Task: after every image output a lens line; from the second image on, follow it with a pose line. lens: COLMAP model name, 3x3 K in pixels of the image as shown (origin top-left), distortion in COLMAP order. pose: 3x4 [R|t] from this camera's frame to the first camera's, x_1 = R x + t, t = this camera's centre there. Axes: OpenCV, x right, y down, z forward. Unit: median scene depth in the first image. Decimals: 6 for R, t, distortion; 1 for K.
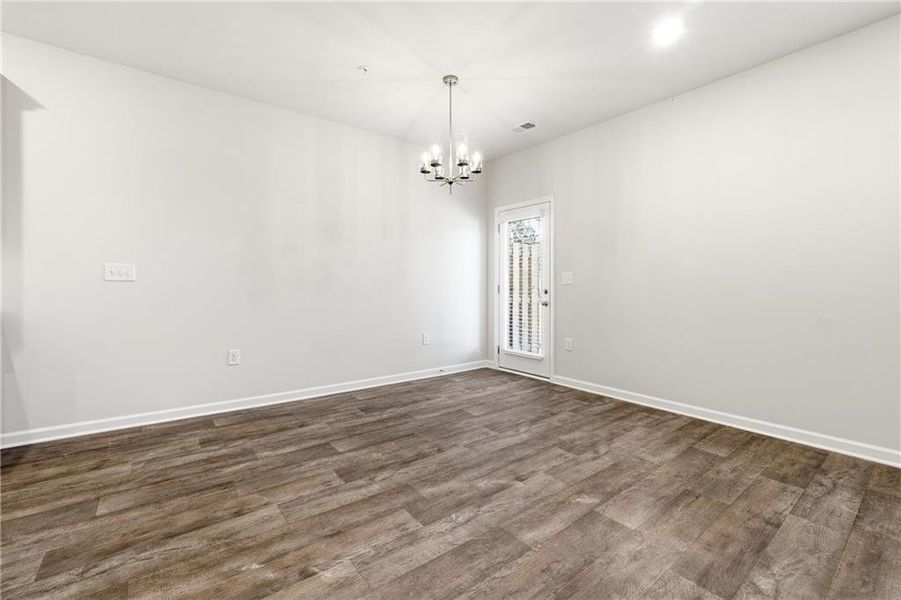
lens RADIAL K [[384.3, 0, 447.4], [0, 384.3, 287.1], [0, 0, 1]] dist [-0.019321, 0.005170]
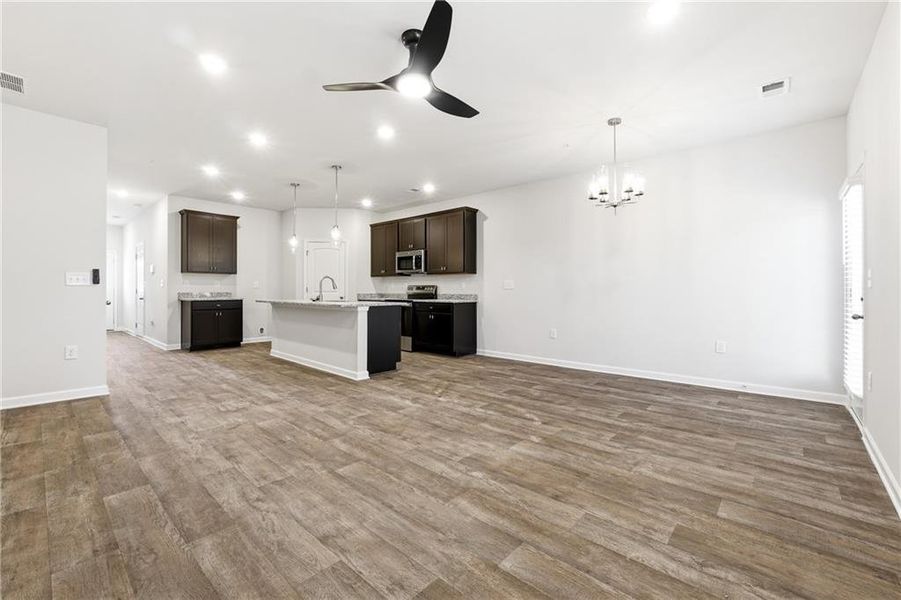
lens RADIAL K [[379.7, 0, 447.8], [0, 379.7, 291.6], [0, 0, 1]] dist [-0.010319, 0.000009]
pose [[0.178193, -0.001396, -0.983995, 1.447395], [-0.000022, 0.999999, -0.001422, 0.000010], [0.983996, 0.000275, 0.178193, 0.349845]]
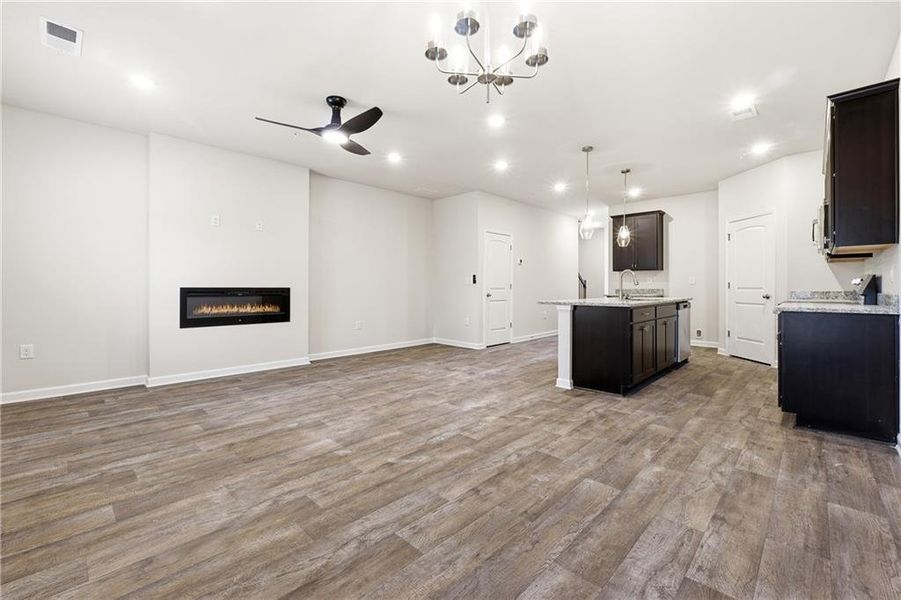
lens RADIAL K [[384.3, 0, 447.4], [0, 384.3, 287.1], [0, 0, 1]] dist [-0.019321, 0.005170]
pose [[-0.989423, -0.004517, -0.144991, 0.173329], [-0.004332, 0.999989, -0.001593, -0.000435], [0.144997, -0.000948, -0.989432, 1.959621]]
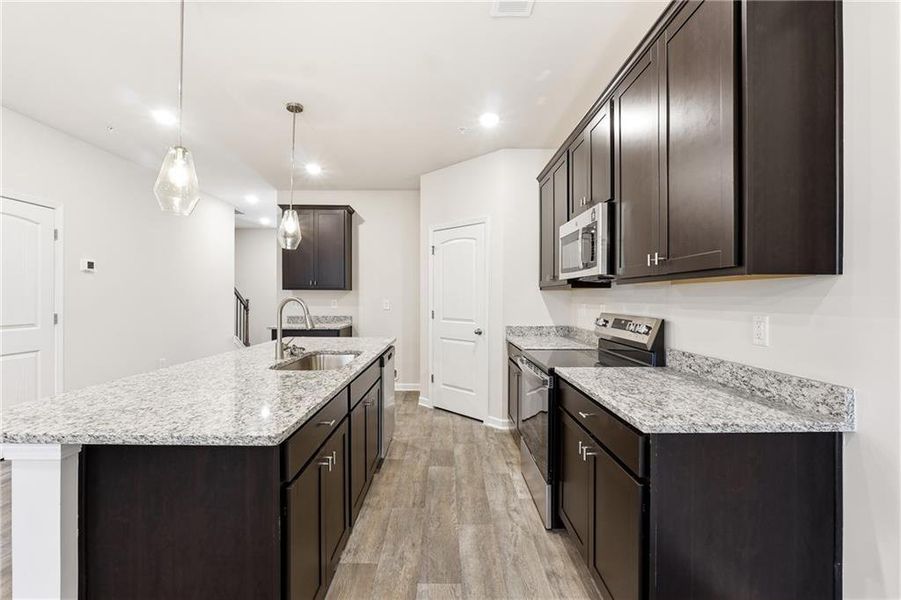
lens RADIAL K [[382.2, 0, 448.9], [0, 382.2, 296.9], [0, 0, 1]] dist [0.001367, 0.000811]
pose [[-0.600196, -0.010182, -0.799788, -0.557501], [-0.006092, 0.999948, -0.008158, -0.095773], [0.799830, -0.000024, -0.600227, 0.946777]]
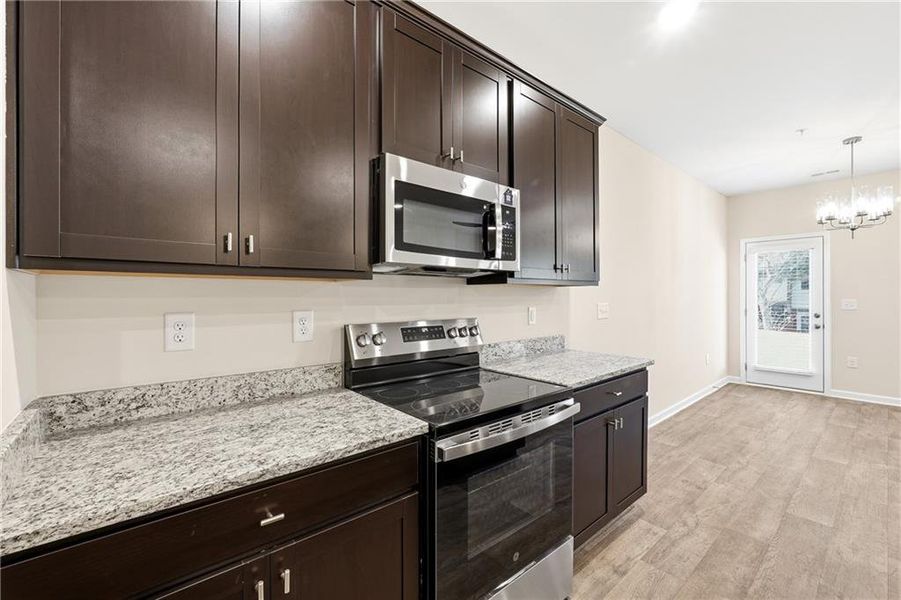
lens RADIAL K [[382.2, 0, 448.9], [0, 382.2, 296.9], [0, 0, 1]] dist [0.001367, 0.000811]
pose [[0.997969, -0.007896, 0.063214, -1.699568], [0.007509, 0.999952, 0.006356, -0.111891], [-0.063261, -0.005868, 0.997980, -0.105846]]
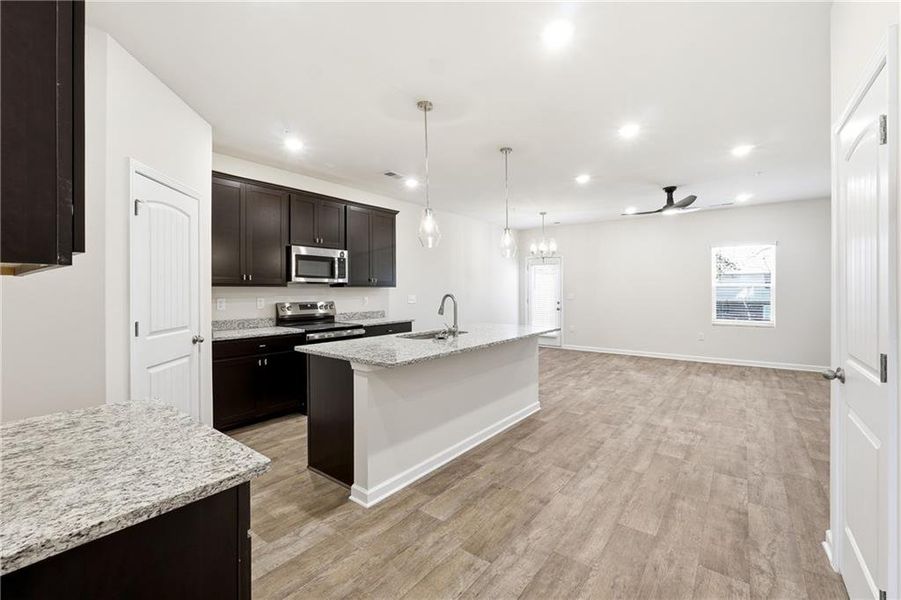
lens RADIAL K [[381.5, 0, 449.6], [0, 381.5, 289.7], [0, 0, 1]] dist [-0.015482, 0.005301]
pose [[0.966533, -0.007183, 0.256443, -1.499657], [0.006881, 0.999974, 0.002077, -0.121773], [-0.256451, -0.000242, 0.966557, -1.438059]]
